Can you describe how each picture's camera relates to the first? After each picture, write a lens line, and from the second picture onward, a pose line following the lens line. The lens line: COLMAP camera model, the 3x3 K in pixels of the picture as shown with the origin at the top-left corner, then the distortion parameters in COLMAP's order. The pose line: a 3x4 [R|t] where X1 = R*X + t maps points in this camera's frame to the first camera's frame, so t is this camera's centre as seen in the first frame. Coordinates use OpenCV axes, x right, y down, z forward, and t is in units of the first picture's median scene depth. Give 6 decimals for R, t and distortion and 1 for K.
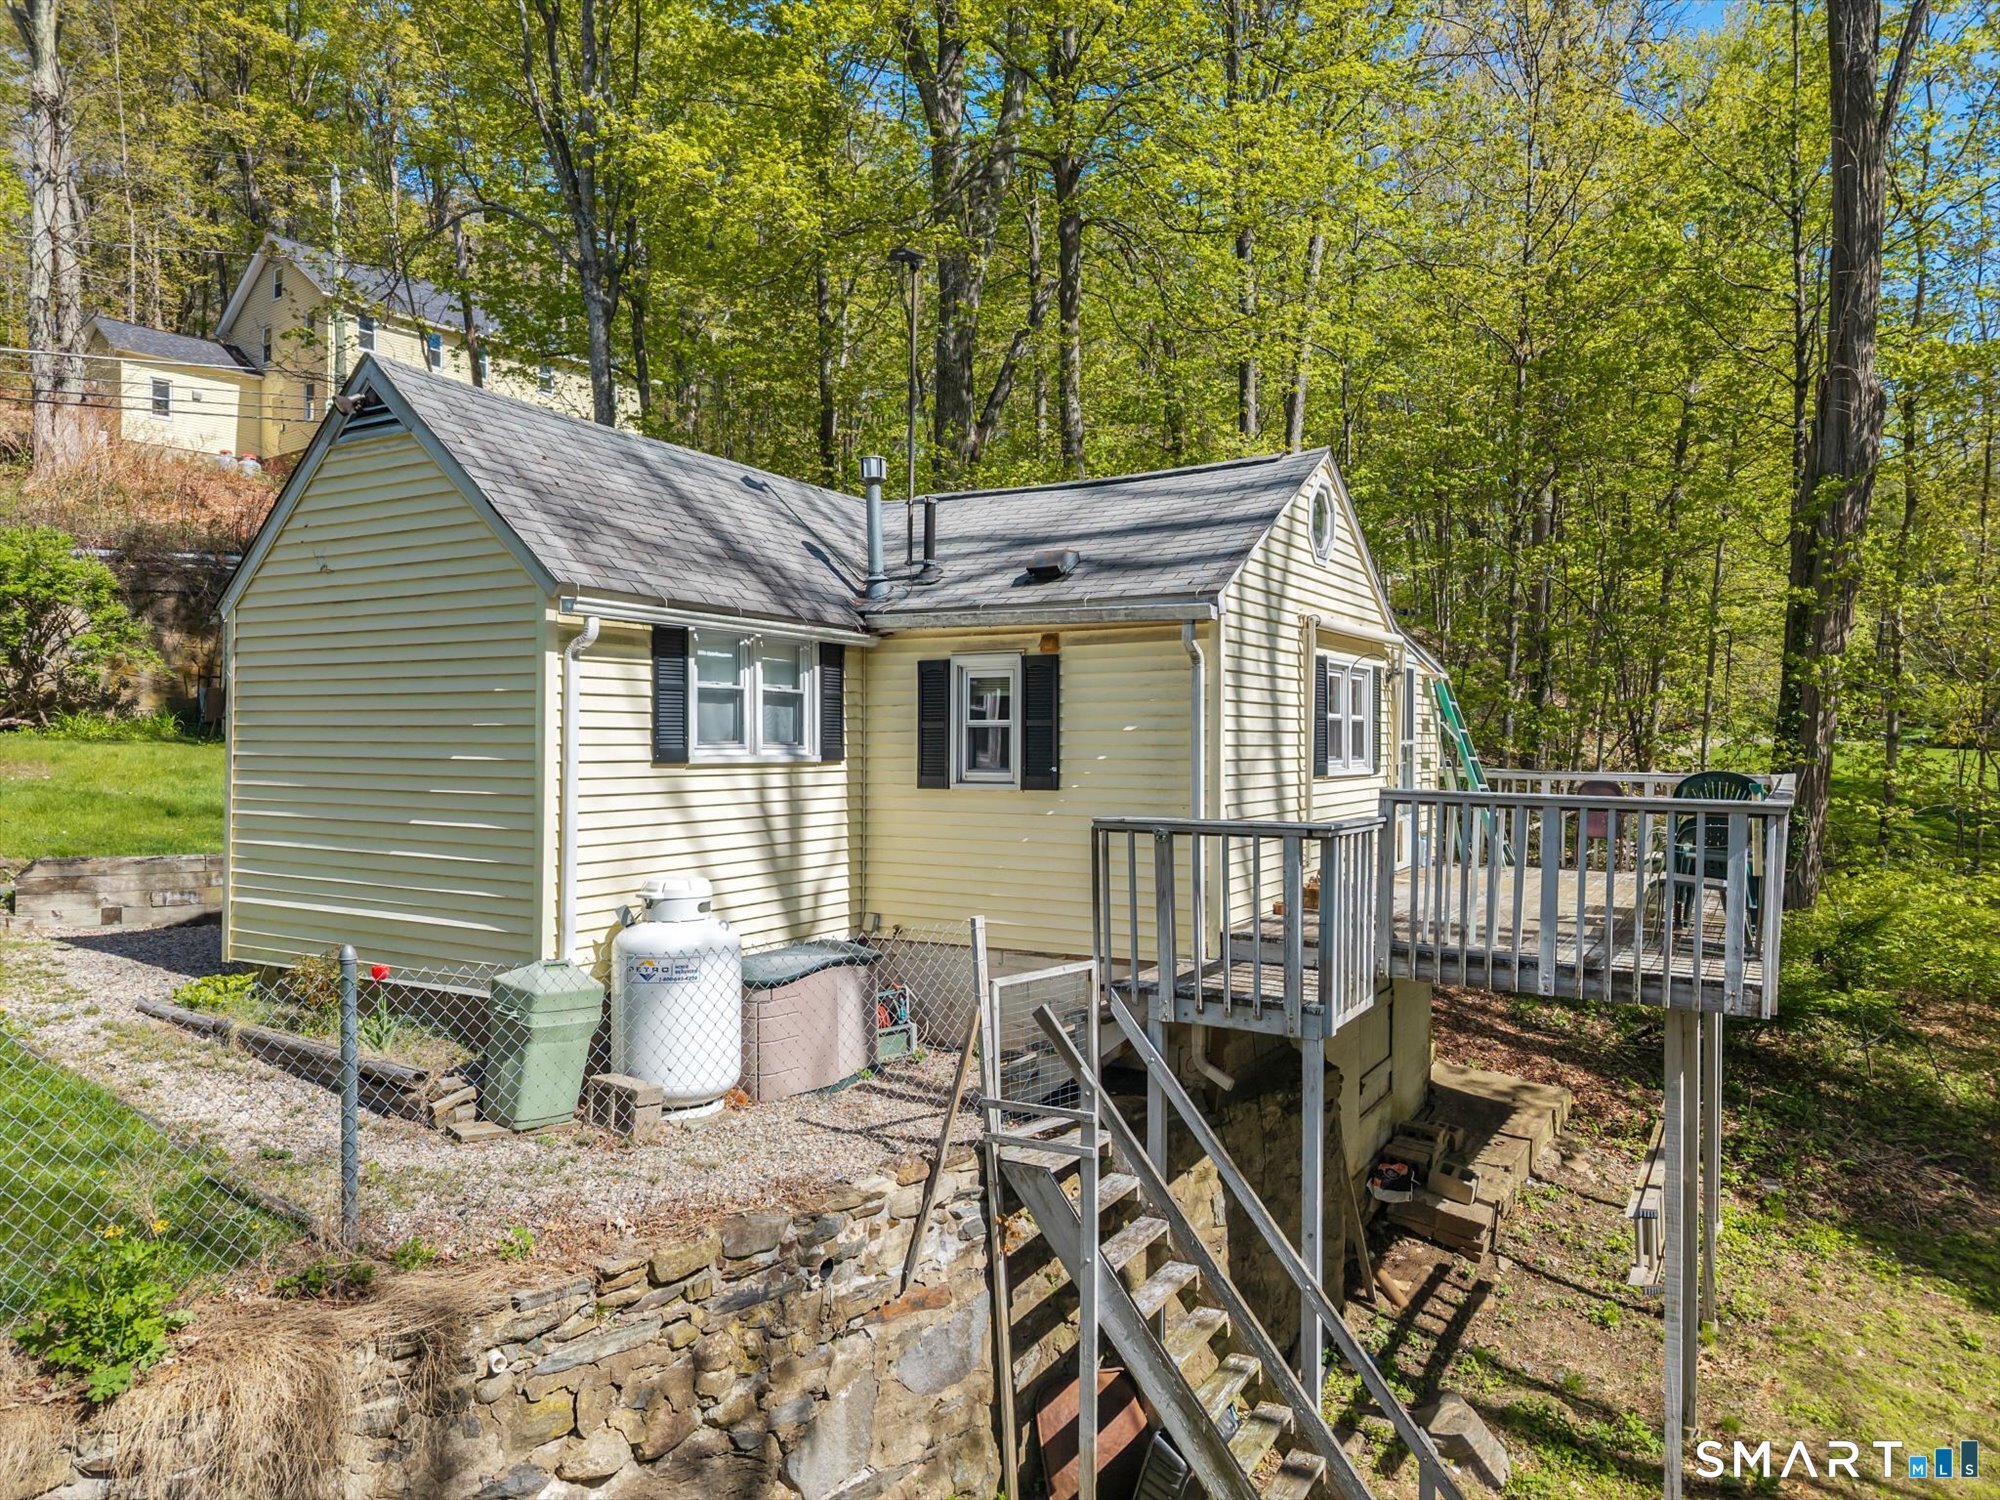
lens RADIAL K [[1344.5, 0, 1008.5], [0, 1344.5, 740.8], [0, 0, 1]] dist [0.012509, -0.010638]
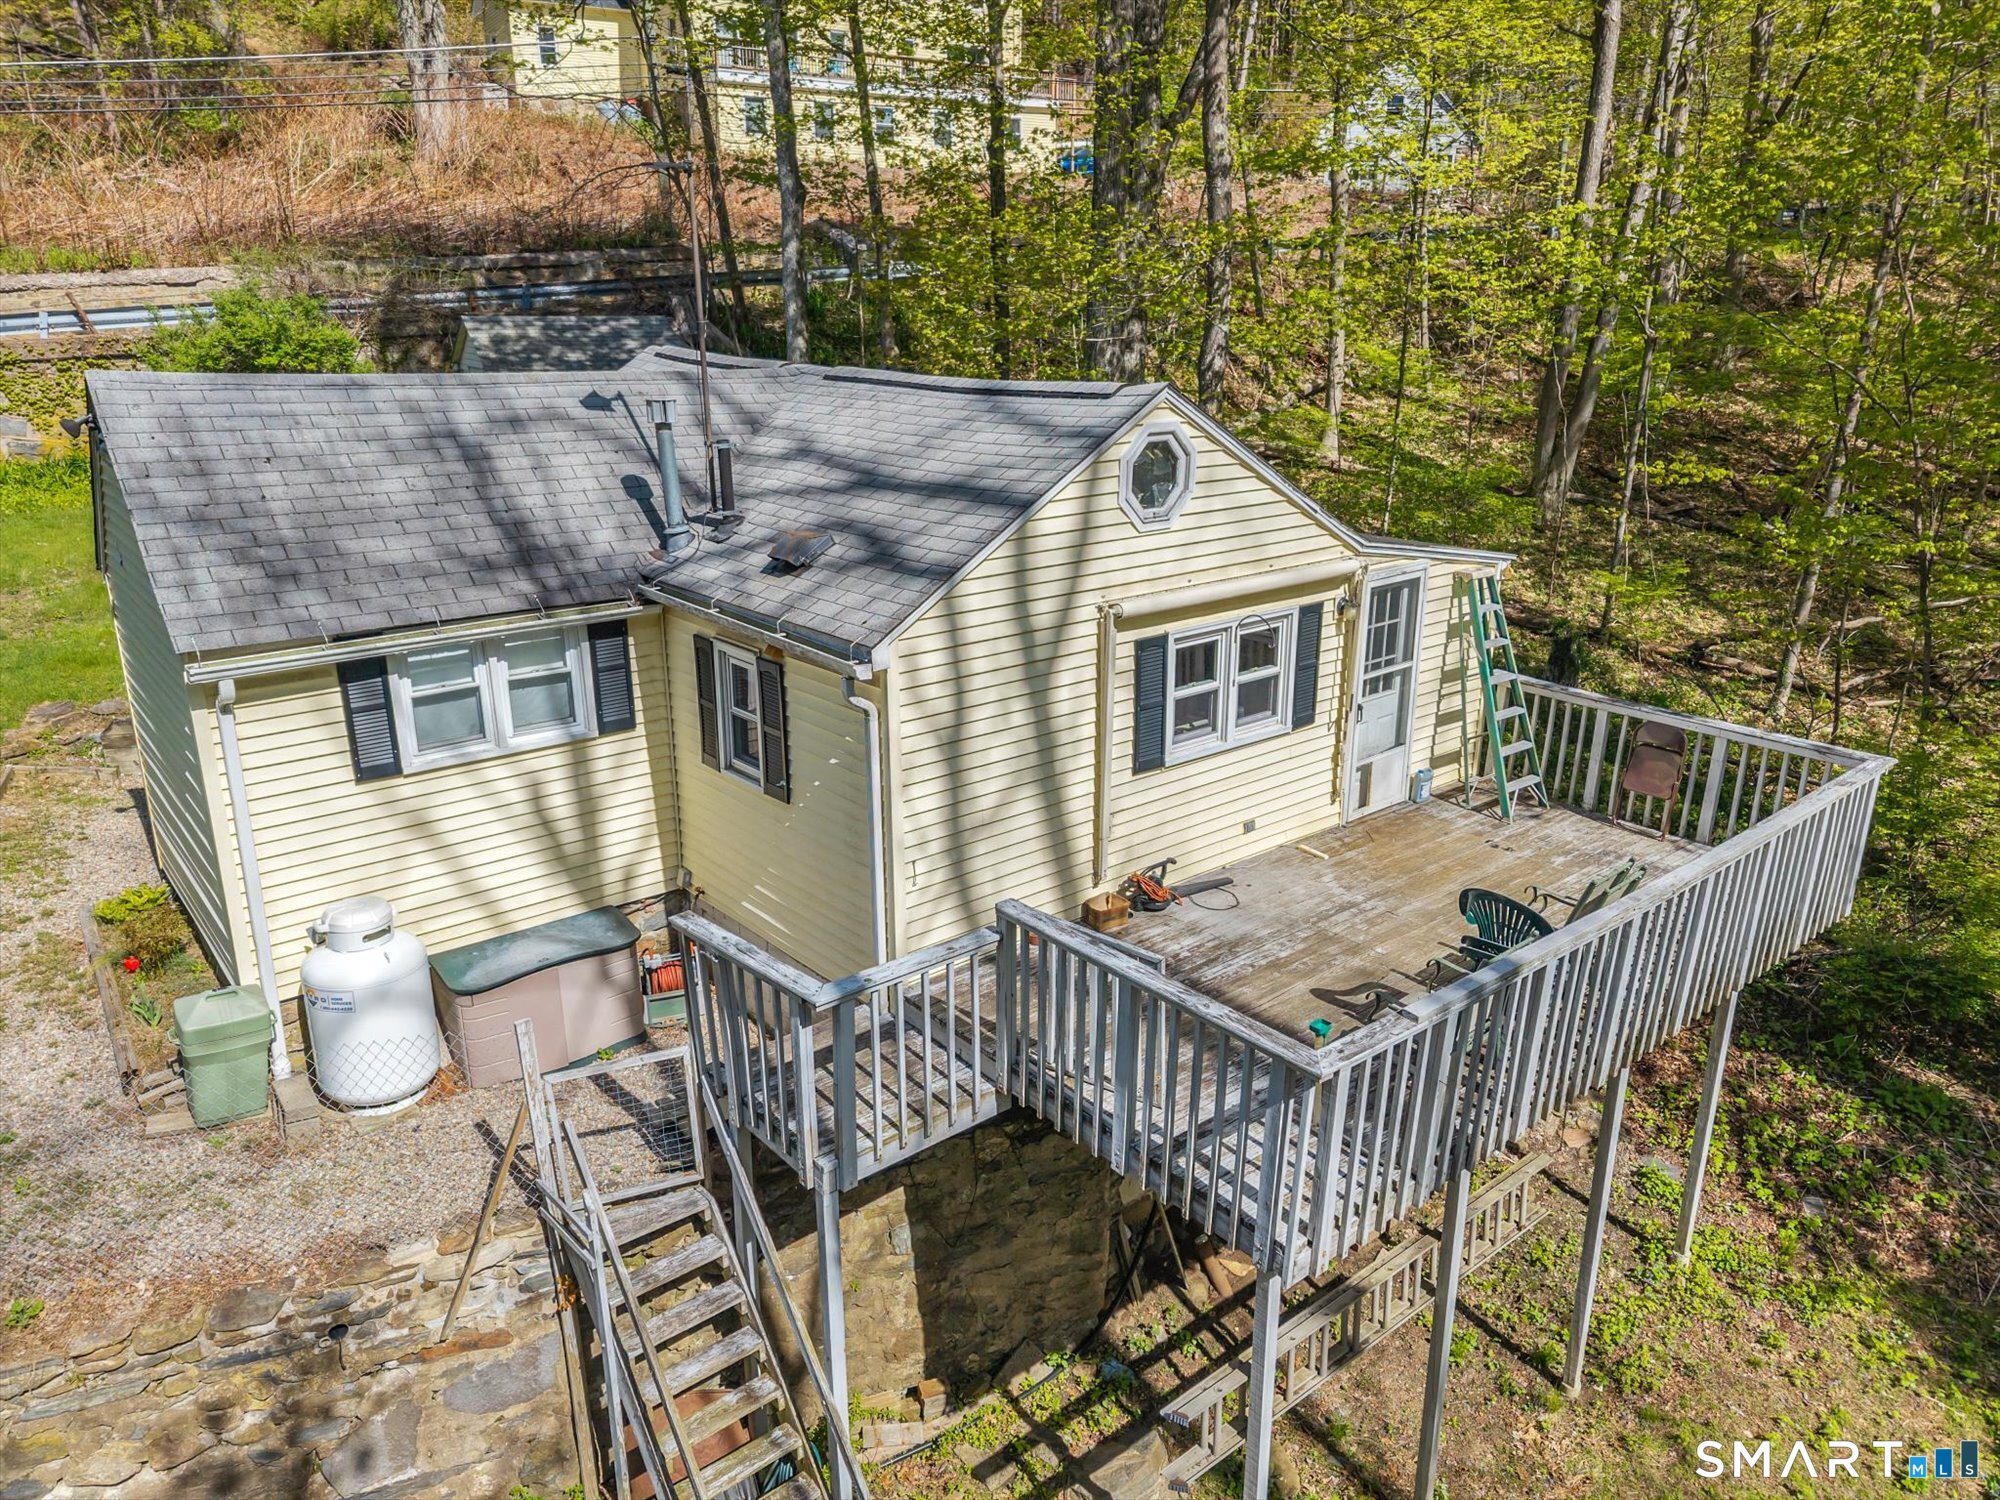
lens RADIAL K [[1344.5, 0, 990.9], [0, 1344.5, 751.4], [0, 0, 1]] dist [0.012509, -0.010638]
pose [[0.936117, 0.105120, -0.335612, 0.540234], [0.003163, 0.951729, 0.306923, -0.321552], [0.351675, -0.288377, 0.890597, 0.240994]]
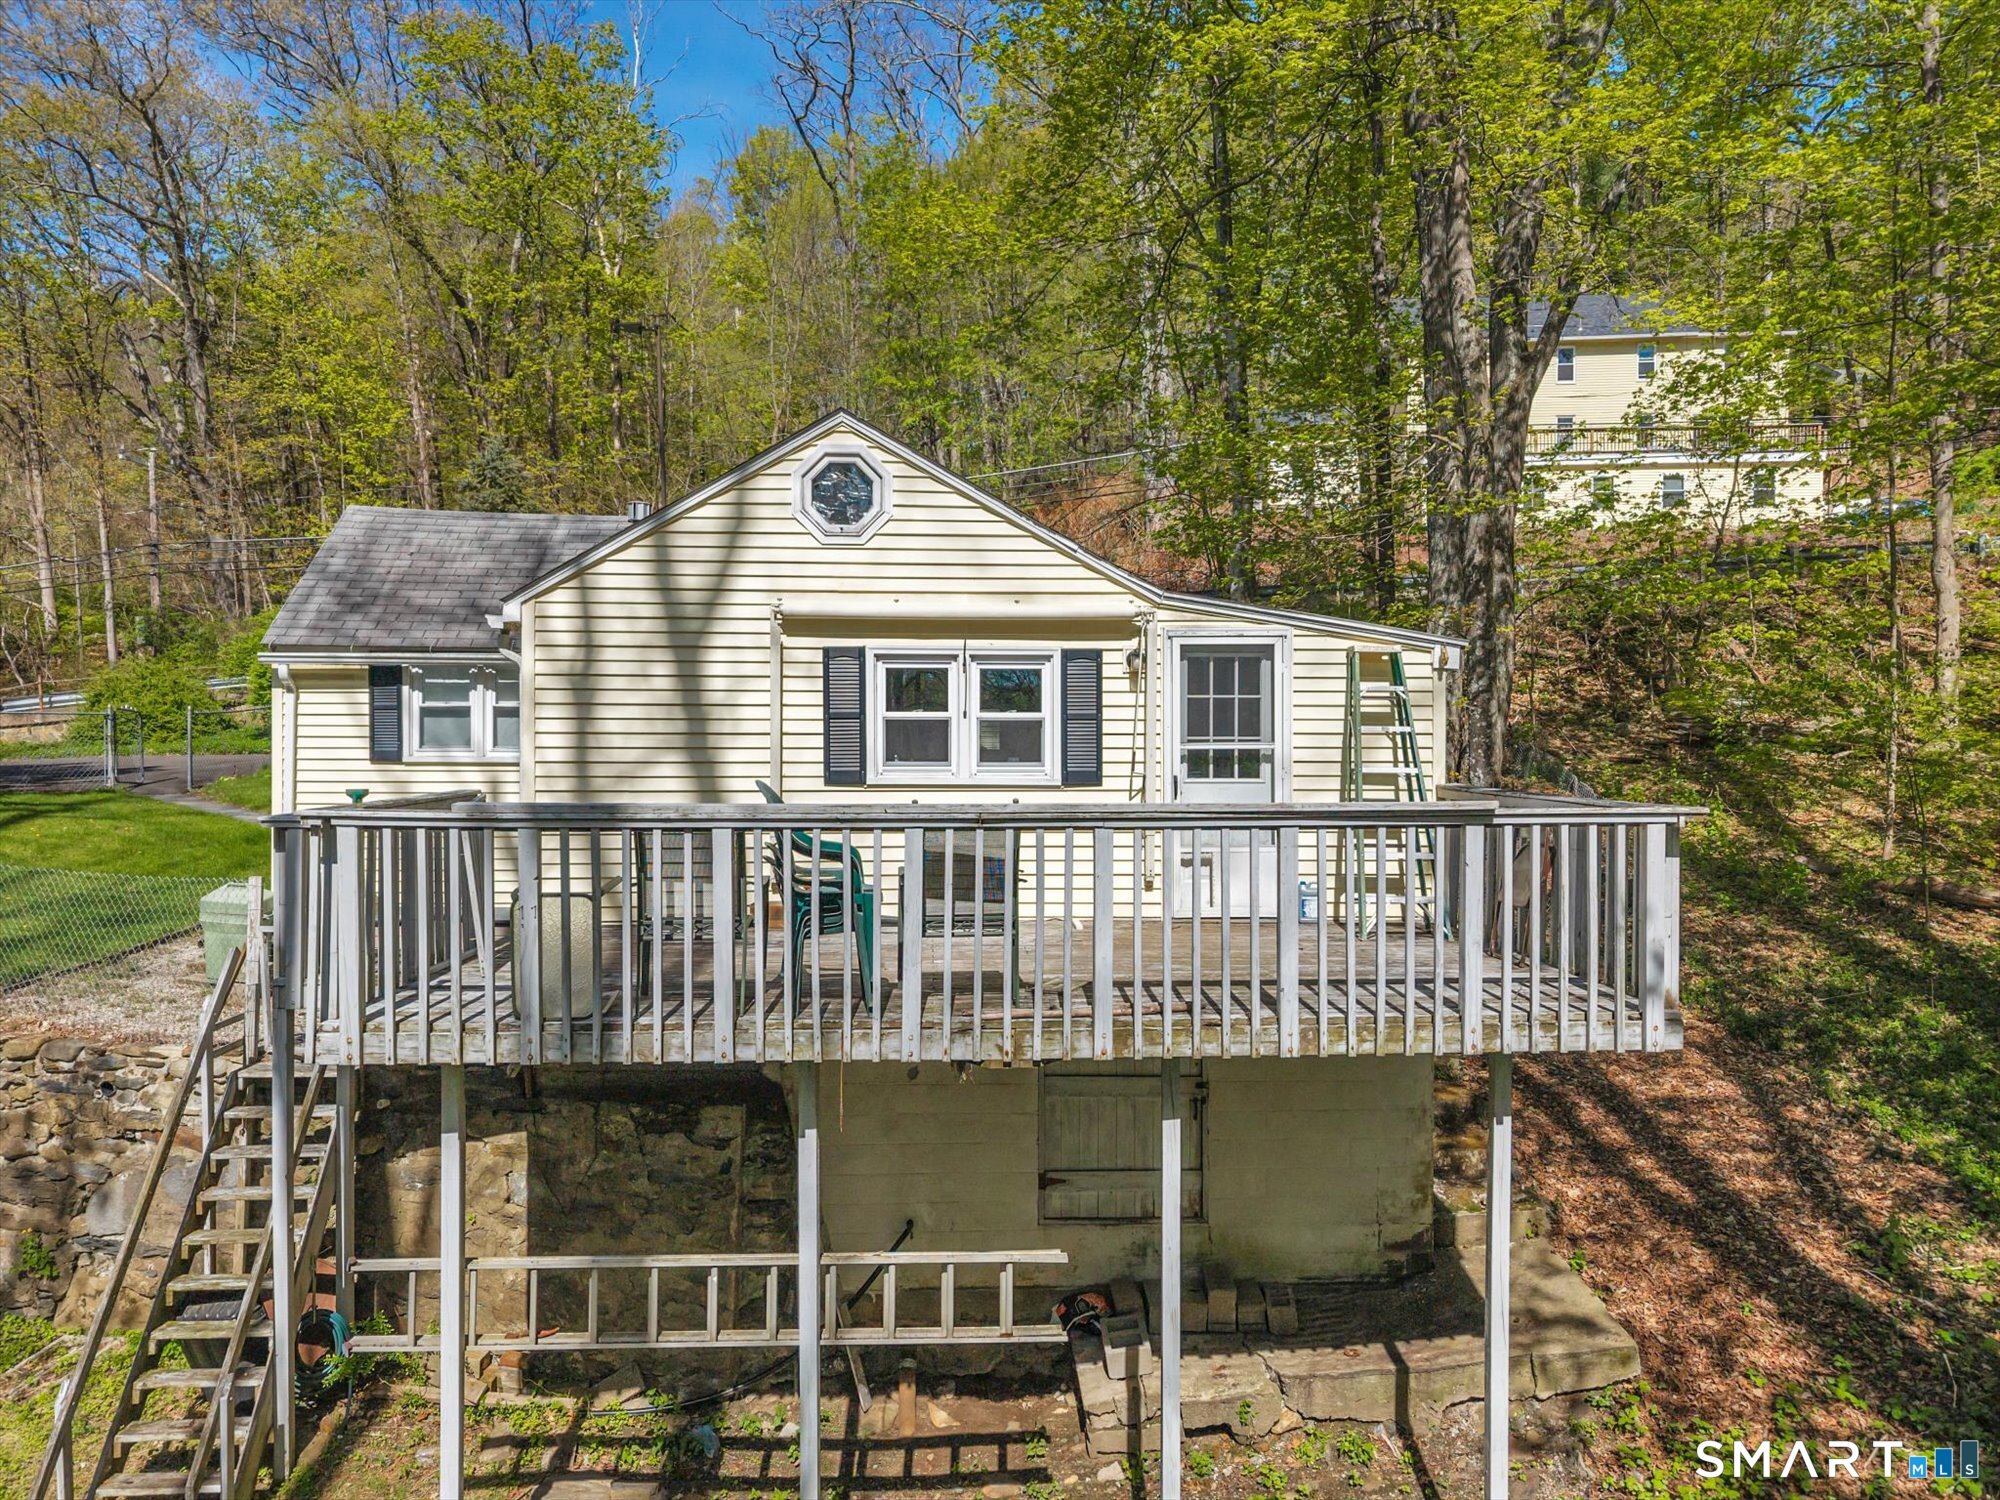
lens RADIAL K [[1344.5, 0, 995.8], [0, 1344.5, 751.3], [0, 0, 1]] dist [0.012509, -0.010638]
pose [[0.542530, 0.002864, -0.840031, 1.287276], [-0.003530, 0.999993, 0.001129, 0.002757], [0.840029, 0.002353, 0.542537, 0.768710]]
